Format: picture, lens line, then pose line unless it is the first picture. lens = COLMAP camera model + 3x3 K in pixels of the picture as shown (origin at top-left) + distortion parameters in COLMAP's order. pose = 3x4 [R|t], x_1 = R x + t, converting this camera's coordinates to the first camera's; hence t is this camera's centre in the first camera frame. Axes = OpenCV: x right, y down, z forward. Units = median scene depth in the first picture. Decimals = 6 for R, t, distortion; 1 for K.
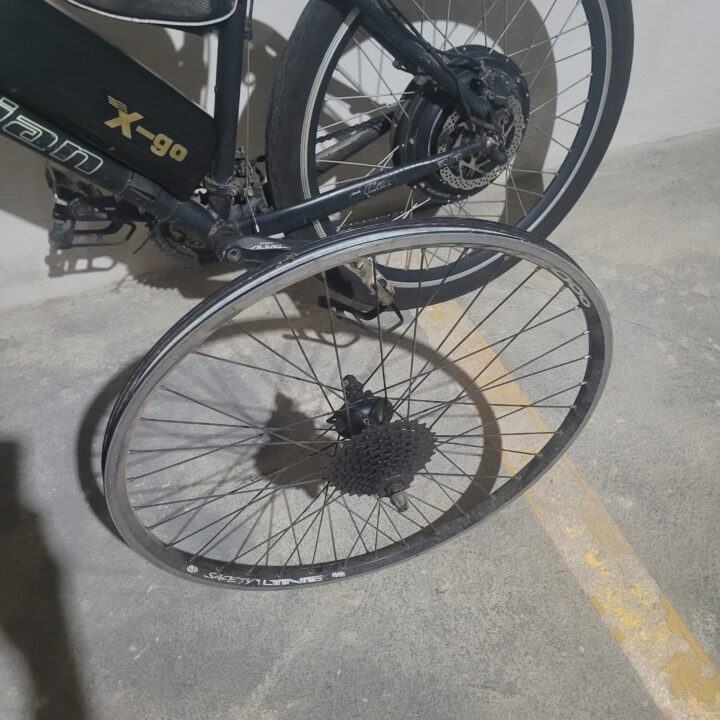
lens RADIAL K [[729.1, 0, 368.9], [0, 729.1, 363.0], [0, 0, 1]] dist [0.050002, -0.017254]
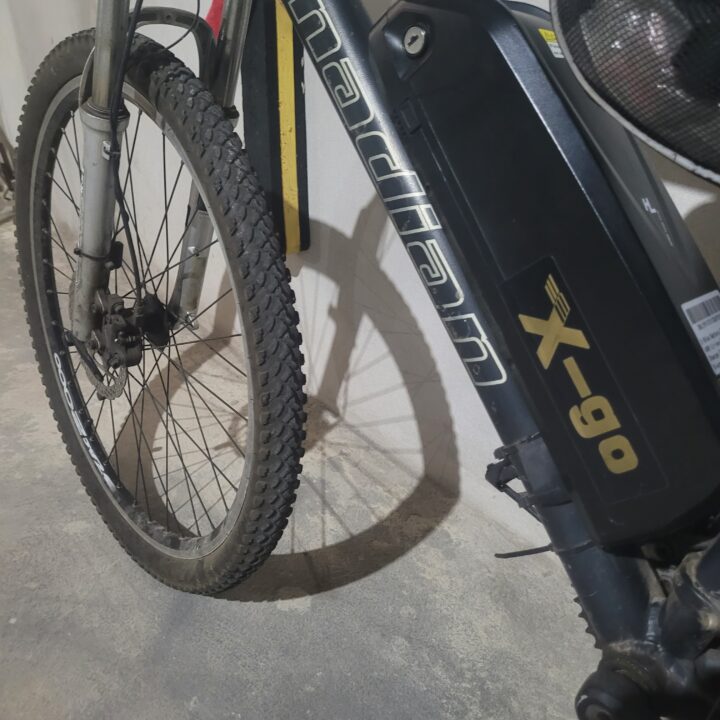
lens RADIAL K [[729.1, 0, 368.9], [0, 729.1, 363.0], [0, 0, 1]] dist [0.050002, -0.017254]
pose [[0.280018, 0.455789, -0.844894, 0.044297], [-0.710849, 0.689950, 0.136610, -0.292650], [0.645200, 0.562339, 0.517196, 0.682137]]
